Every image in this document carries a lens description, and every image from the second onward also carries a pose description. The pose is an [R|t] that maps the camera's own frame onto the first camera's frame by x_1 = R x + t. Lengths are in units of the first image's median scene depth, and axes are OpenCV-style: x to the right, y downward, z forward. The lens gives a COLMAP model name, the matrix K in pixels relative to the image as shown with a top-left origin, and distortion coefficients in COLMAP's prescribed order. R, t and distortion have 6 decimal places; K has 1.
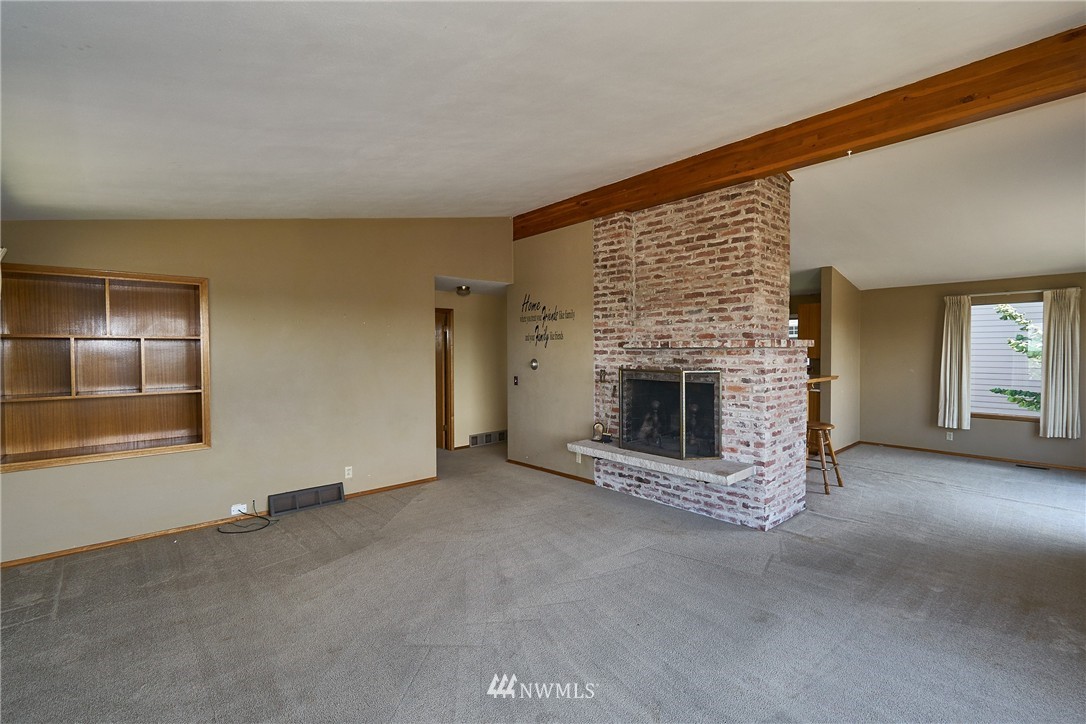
lens RADIAL K [[490.9, 0, 543.2], [0, 490.9, 361.9], [0, 0, 1]] dist [0.002097, 0.000526]
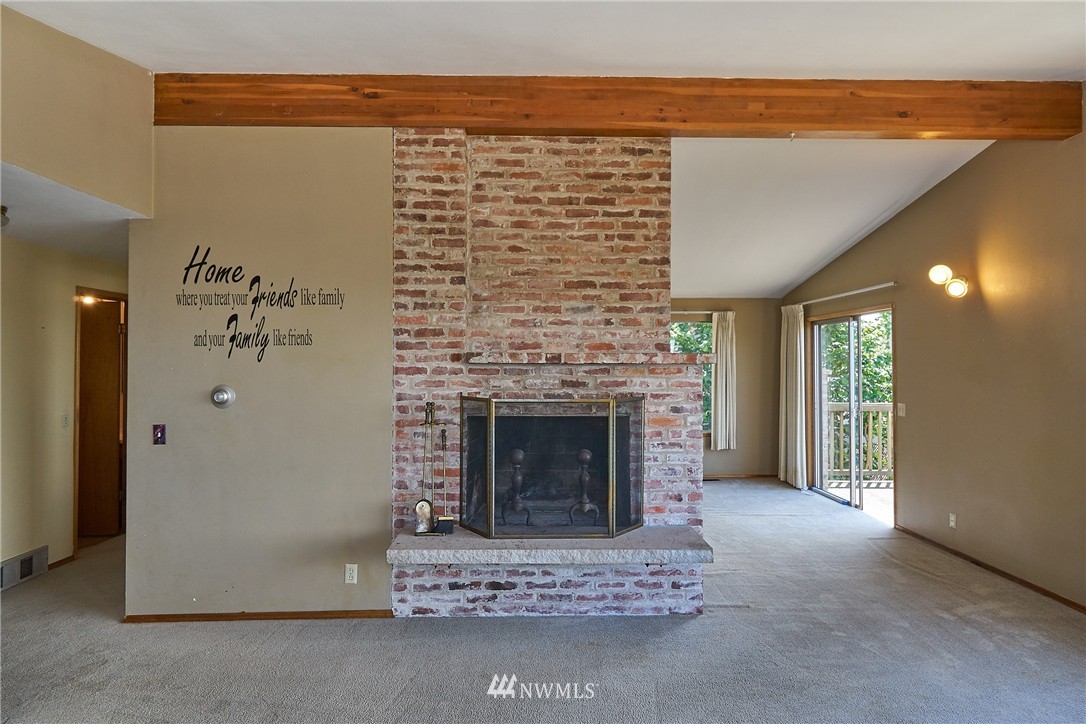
lens RADIAL K [[659.2, 0, 541.6], [0, 659.2, 359.9], [0, 0, 1]] dist [0.010356, -0.007058]
pose [[0.643960, 0.010870, 0.764982, -0.384355], [0.016157, 0.999483, -0.027803, -0.009619], [-0.764889, 0.030264, 0.643451, 0.444133]]
